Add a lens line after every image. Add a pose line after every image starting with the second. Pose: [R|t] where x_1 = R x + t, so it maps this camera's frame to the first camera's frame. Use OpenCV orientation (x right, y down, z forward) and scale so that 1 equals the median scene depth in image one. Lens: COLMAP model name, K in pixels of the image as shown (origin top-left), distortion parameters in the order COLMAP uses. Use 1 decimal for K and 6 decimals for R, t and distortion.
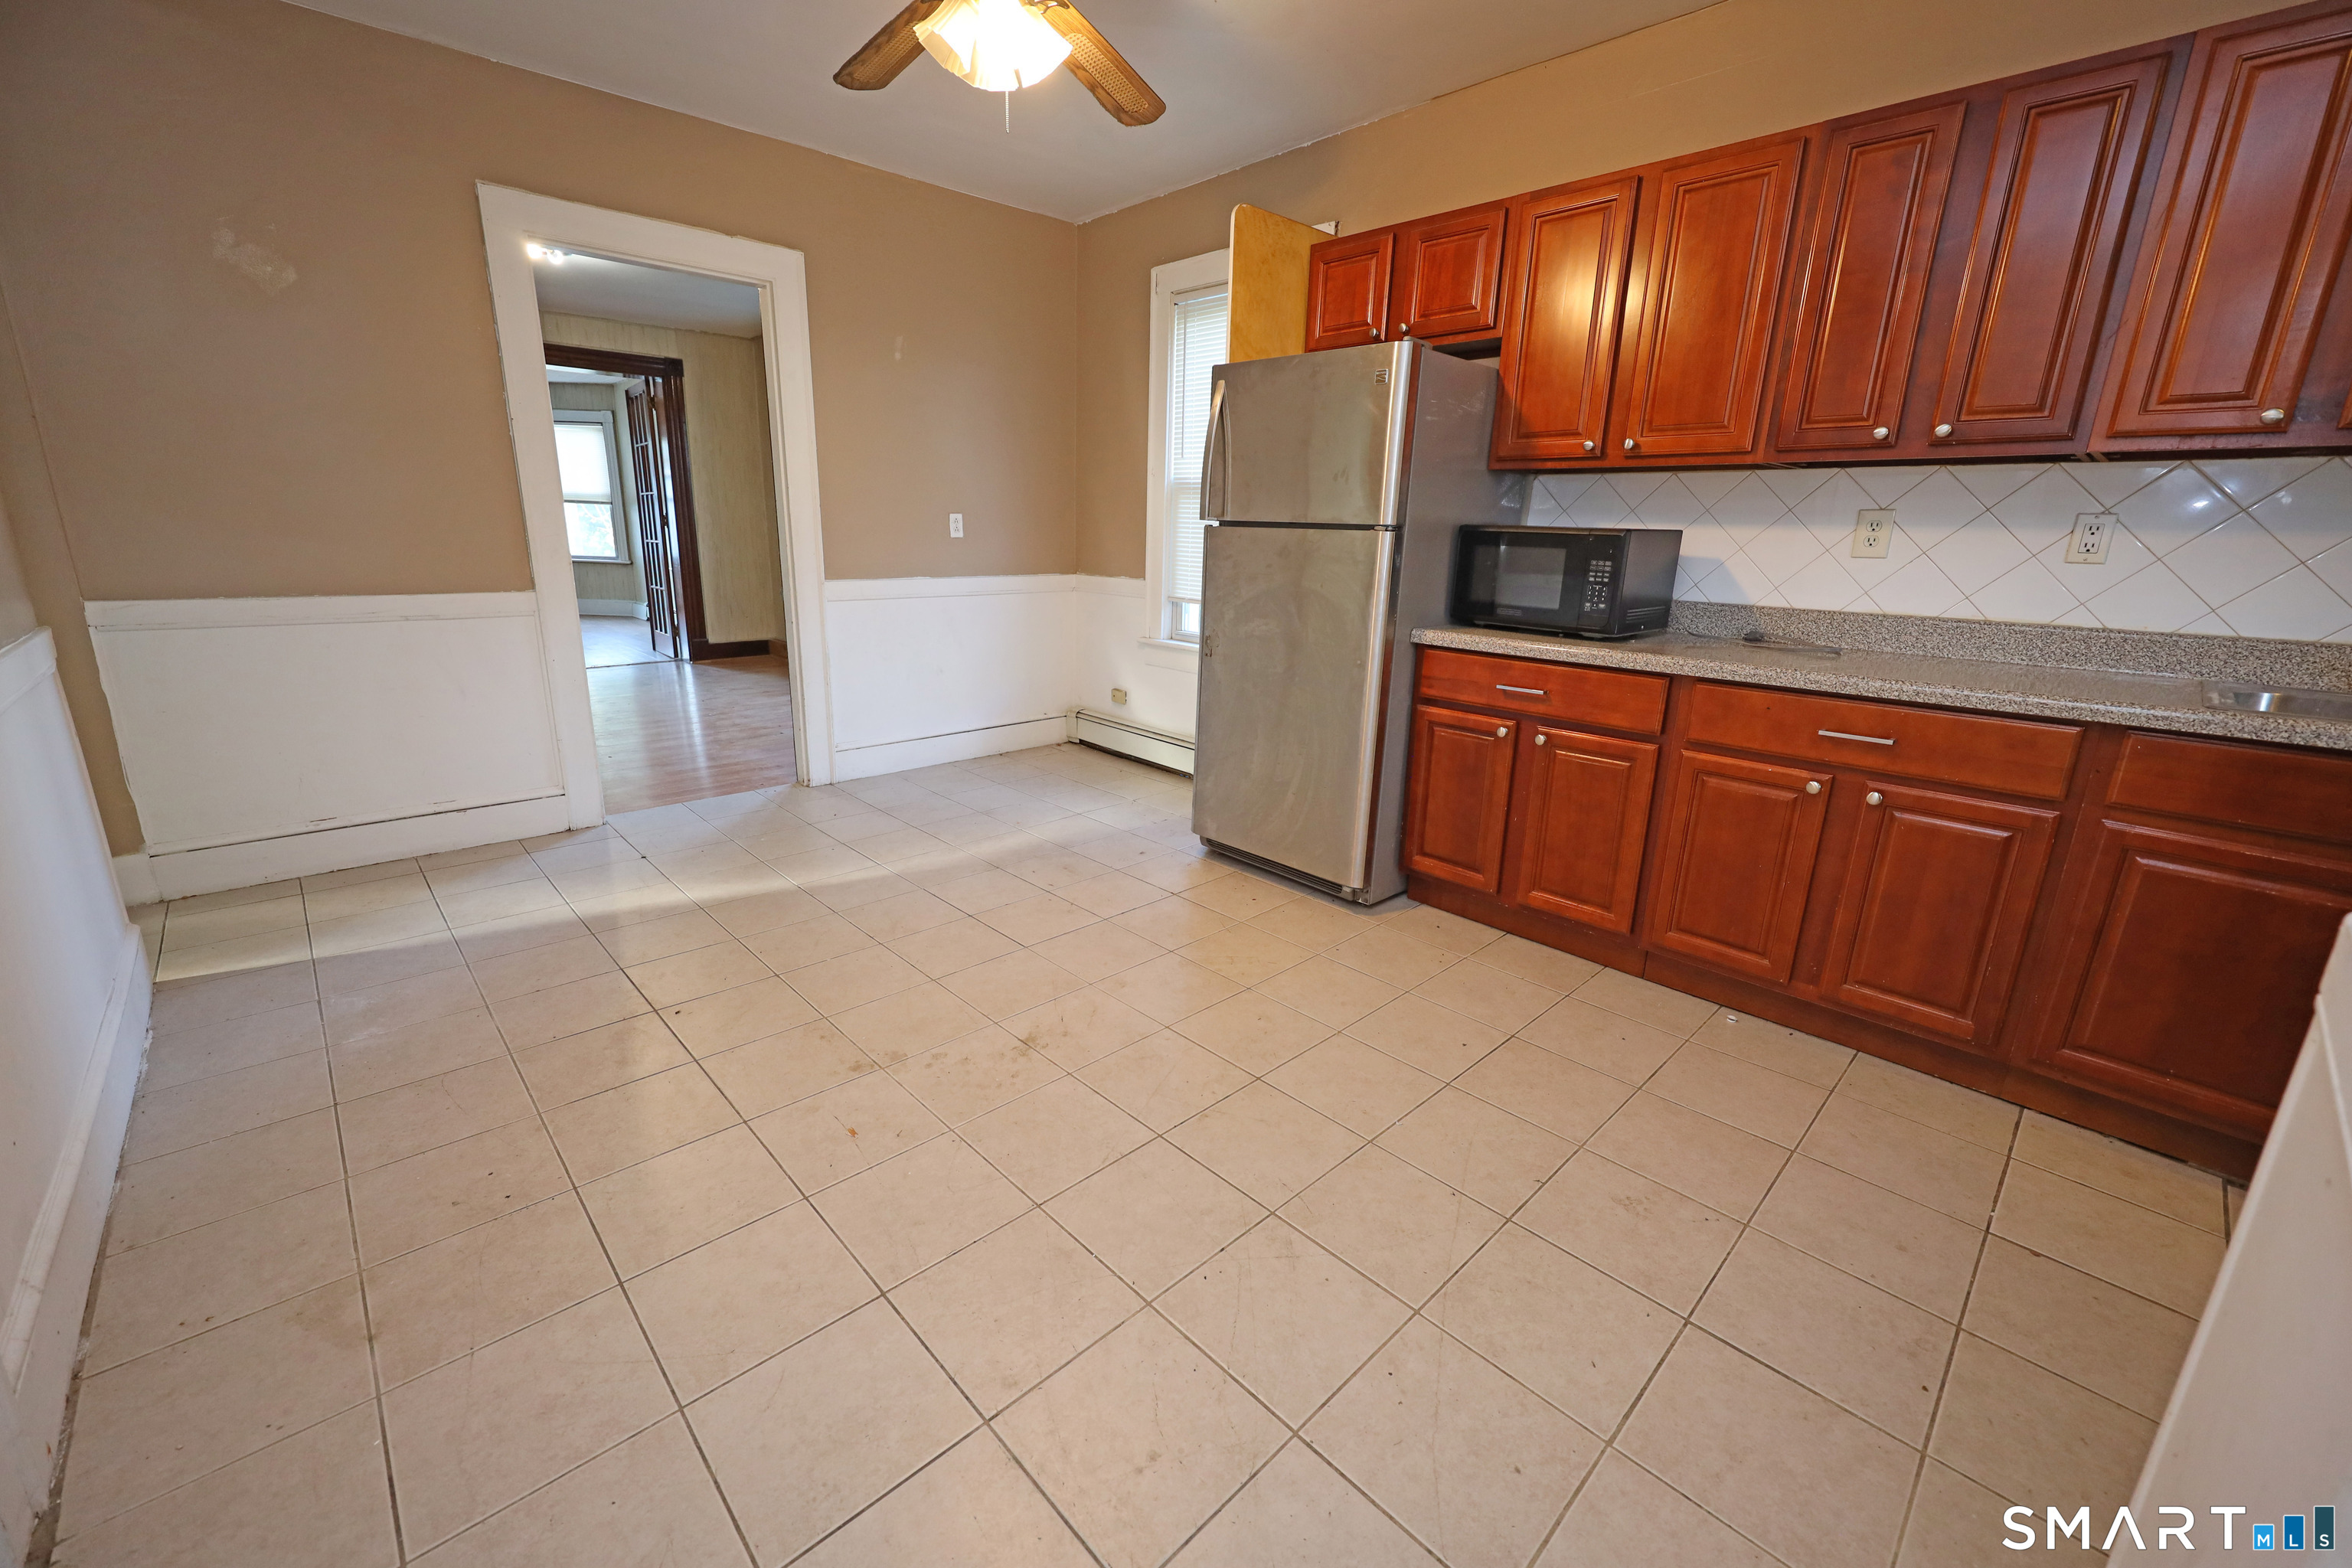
lens RADIAL K [[934.7, 0, 1188.8], [0, 934.7, 777.9], [0, 0, 1]] dist [0.001688, -0.000350]
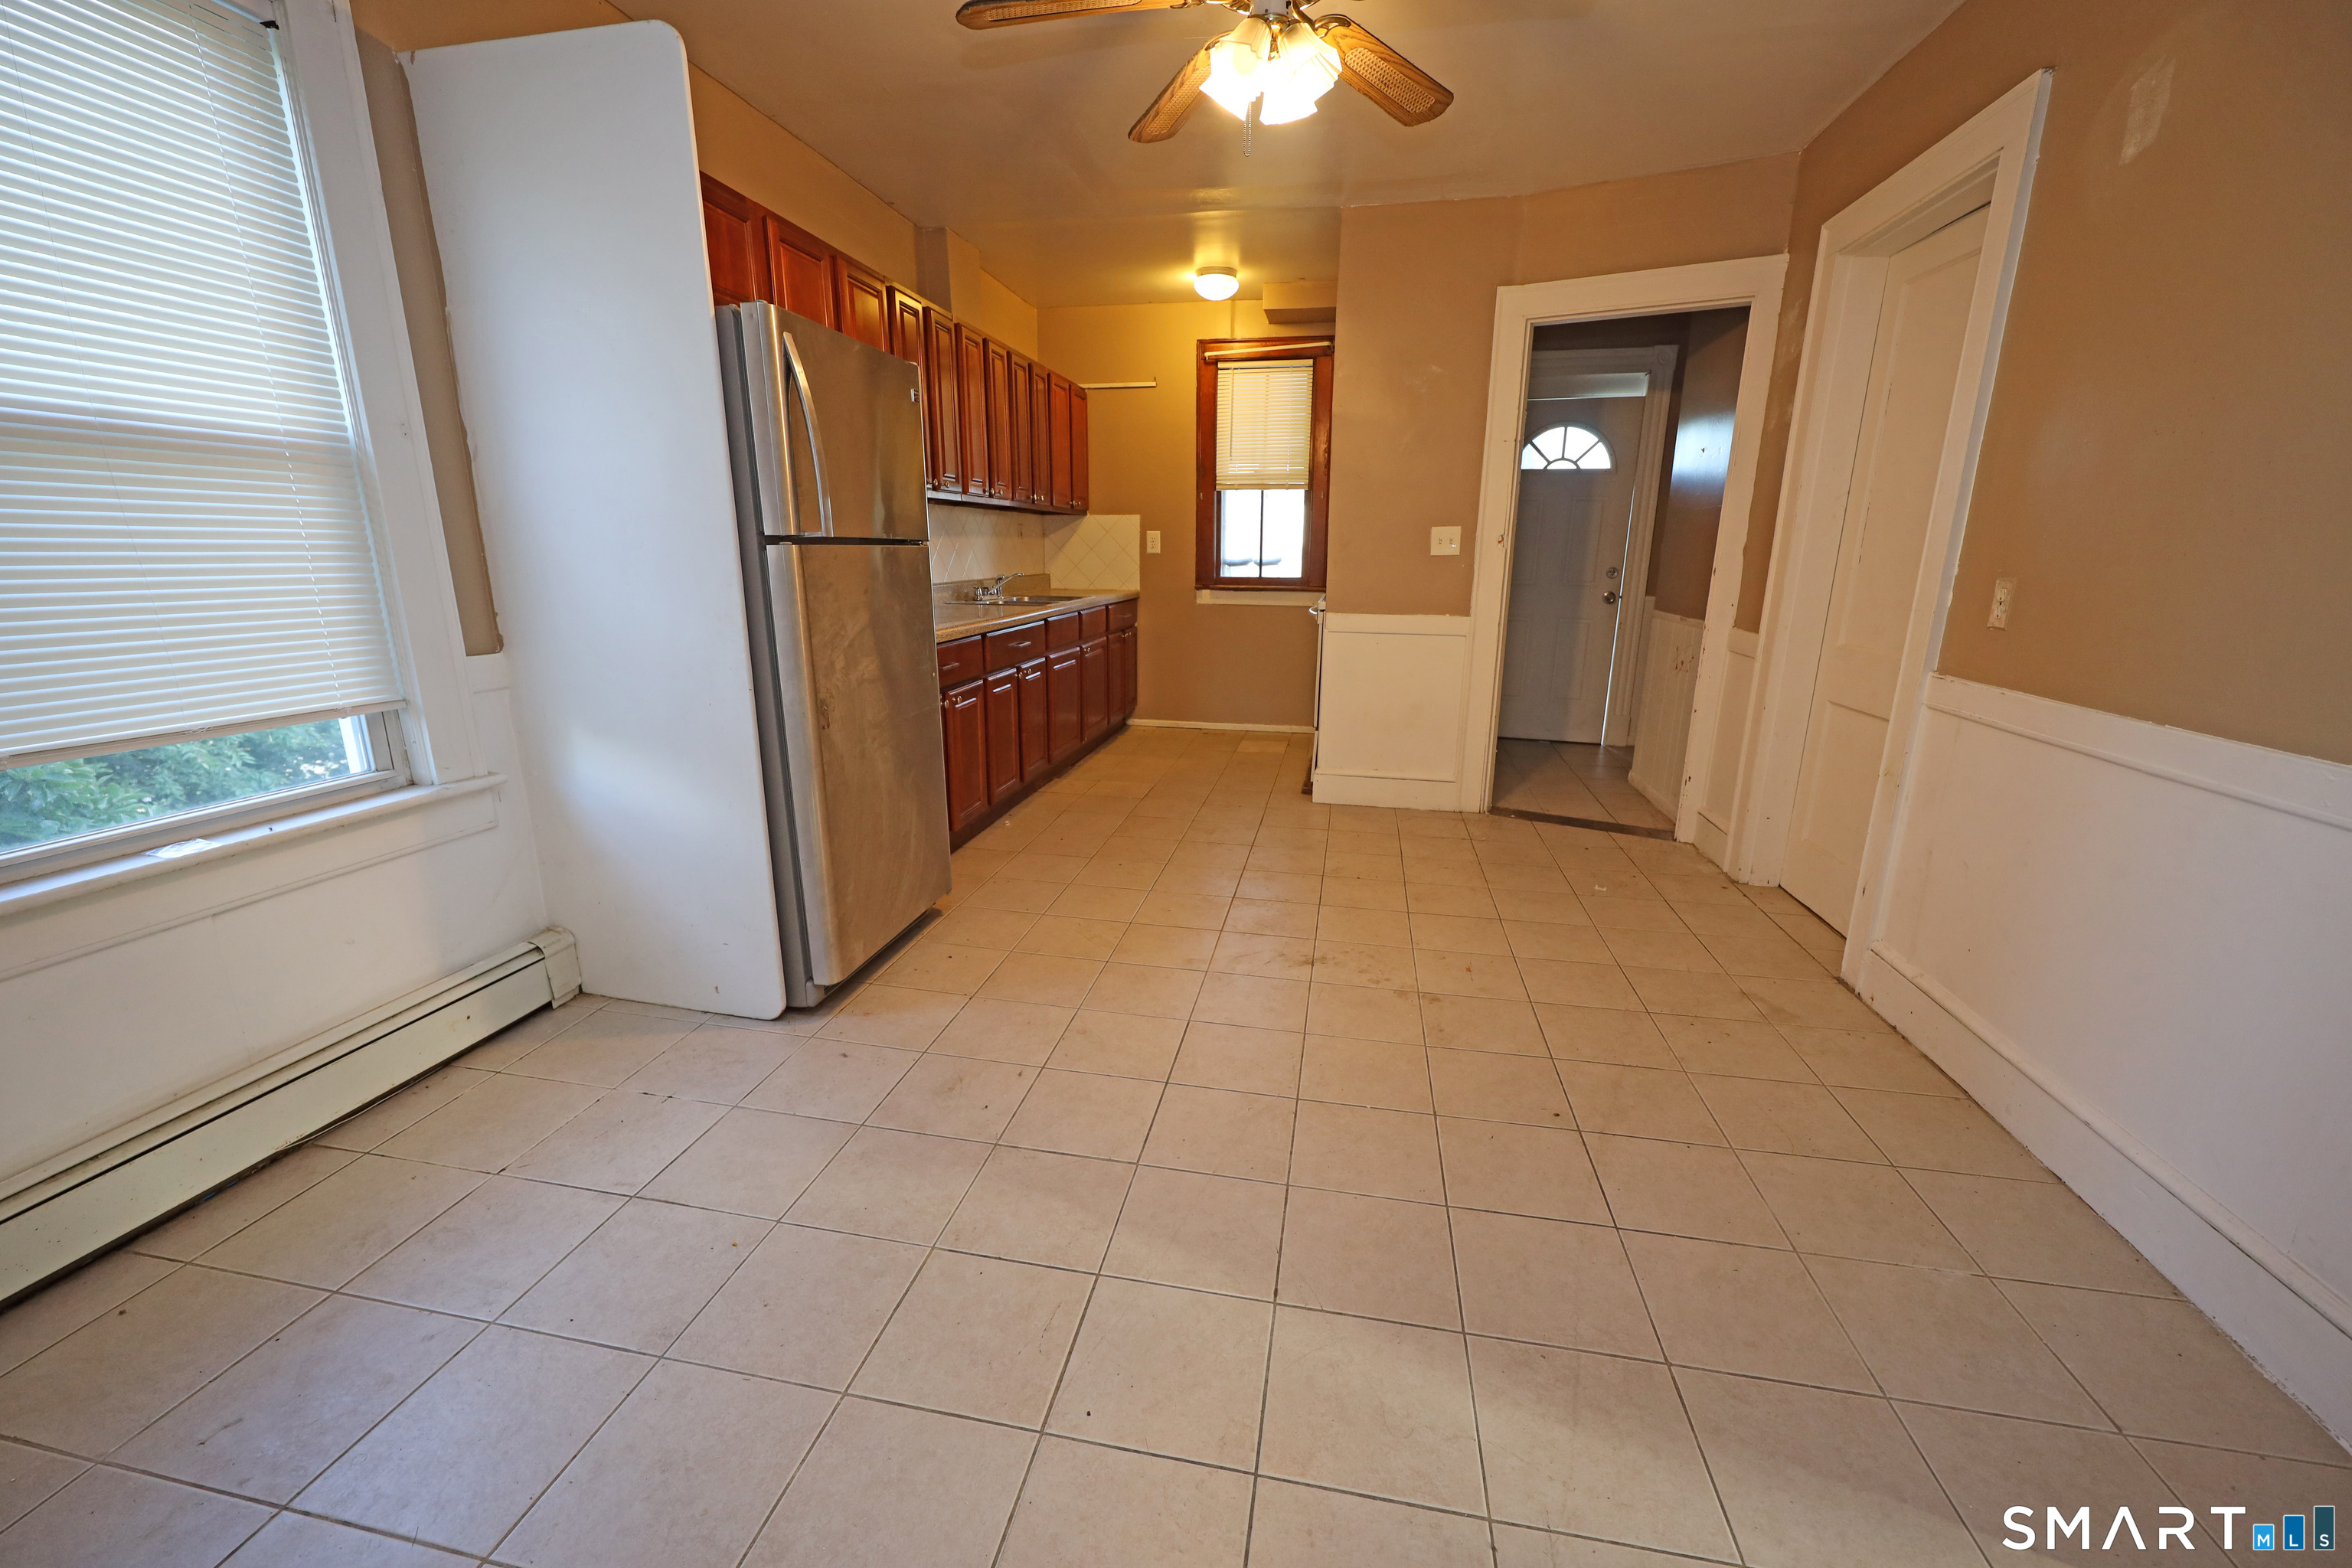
lens RADIAL K [[934.7, 0, 1182.9], [0, 934.7, 782.8], [0, 0, 1]] dist [0.001688, -0.000350]
pose [[-0.570099, -0.229632, 0.788833, -0.742170], [0.194133, 0.895304, 0.400928, -0.344395], [-0.798311, 0.381707, -0.465832, 1.201754]]
